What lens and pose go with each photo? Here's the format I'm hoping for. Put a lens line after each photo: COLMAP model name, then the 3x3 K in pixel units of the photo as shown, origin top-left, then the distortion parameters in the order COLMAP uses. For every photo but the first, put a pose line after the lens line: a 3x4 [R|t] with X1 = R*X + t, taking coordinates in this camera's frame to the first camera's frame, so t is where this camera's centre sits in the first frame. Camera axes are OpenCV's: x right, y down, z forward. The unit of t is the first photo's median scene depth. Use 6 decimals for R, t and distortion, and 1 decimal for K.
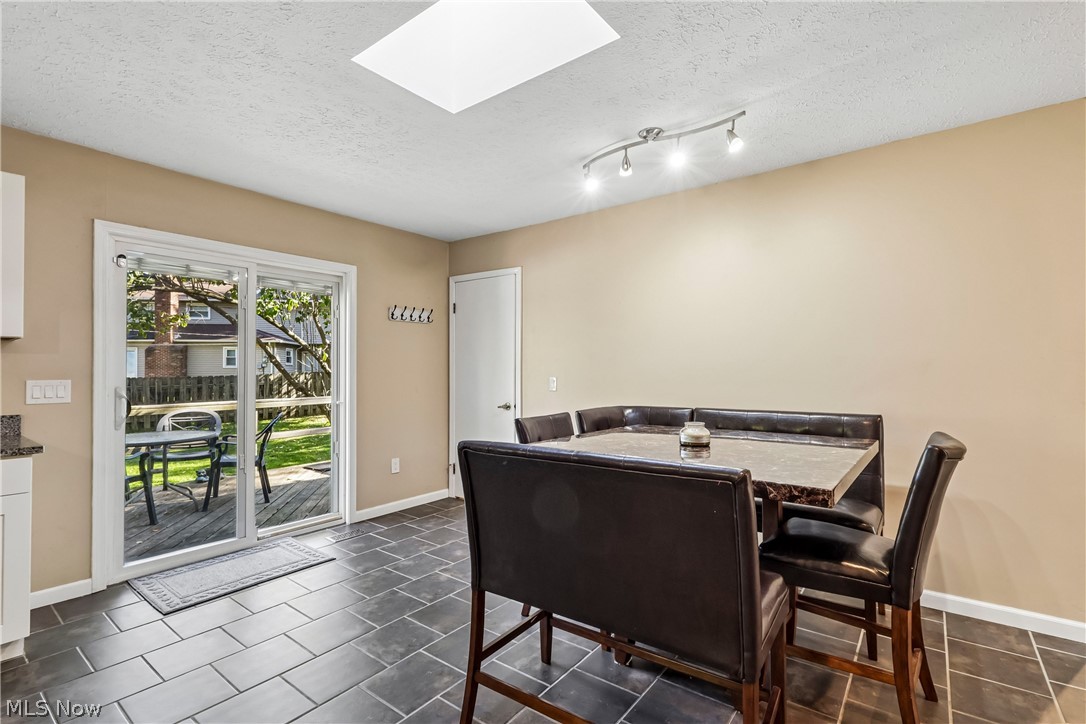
lens RADIAL K [[505.5, 0, 539.3], [0, 505.5, 360.2], [0, 0, 1]] dist [-0.001699, -0.000205]
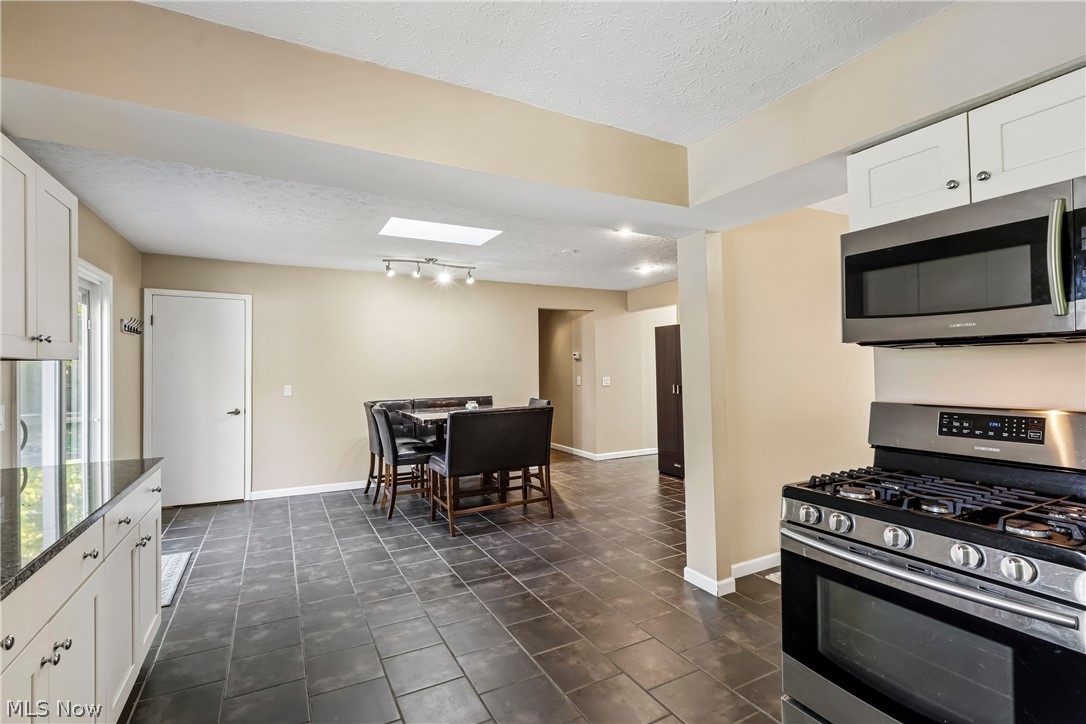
lens RADIAL K [[502.6, 0, 539.8], [0, 502.6, 363.6], [0, 0, 1]] dist [-0.001614, 0.000348]
pose [[0.428188, 0.009499, 0.903640, -0.852883], [-0.010481, 0.999930, -0.005545, -0.022513], [-0.903629, -0.007097, 0.428257, -0.140442]]
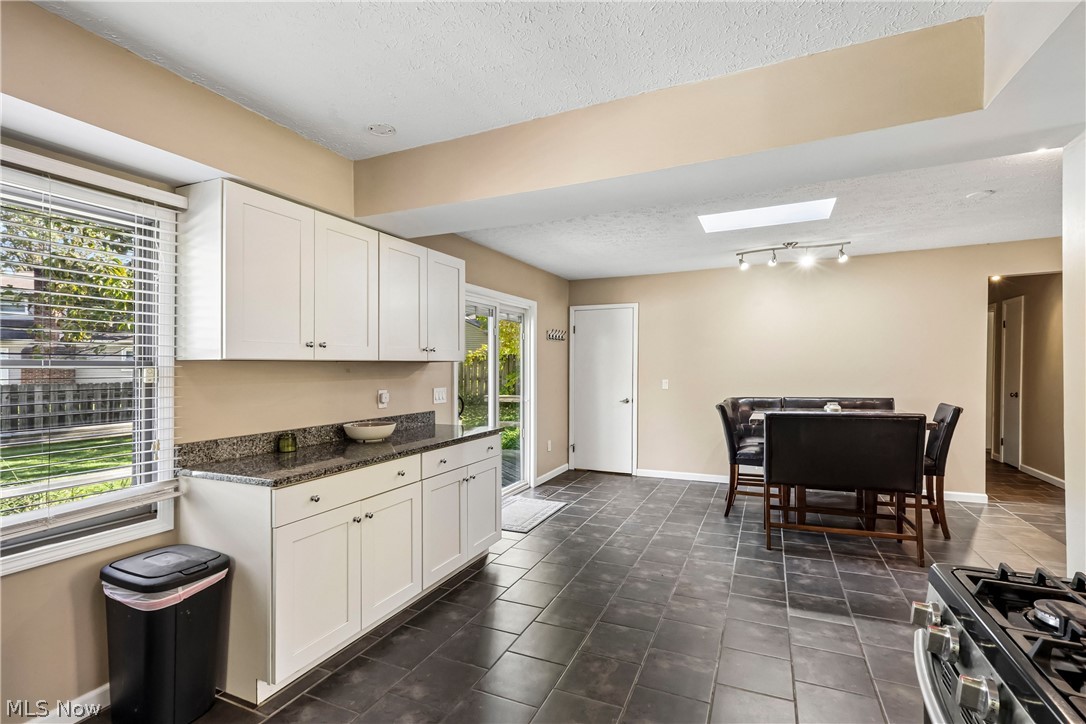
lens RADIAL K [[502.6, 0, 539.8], [0, 502.6, 363.6], [0, 0, 1]] dist [-0.001614, 0.000348]
pose [[0.976631, -0.005678, 0.214848, -0.634841], [0.003889, 0.999954, 0.008752, -0.028004], [-0.214888, -0.007712, 0.976608, -0.341950]]
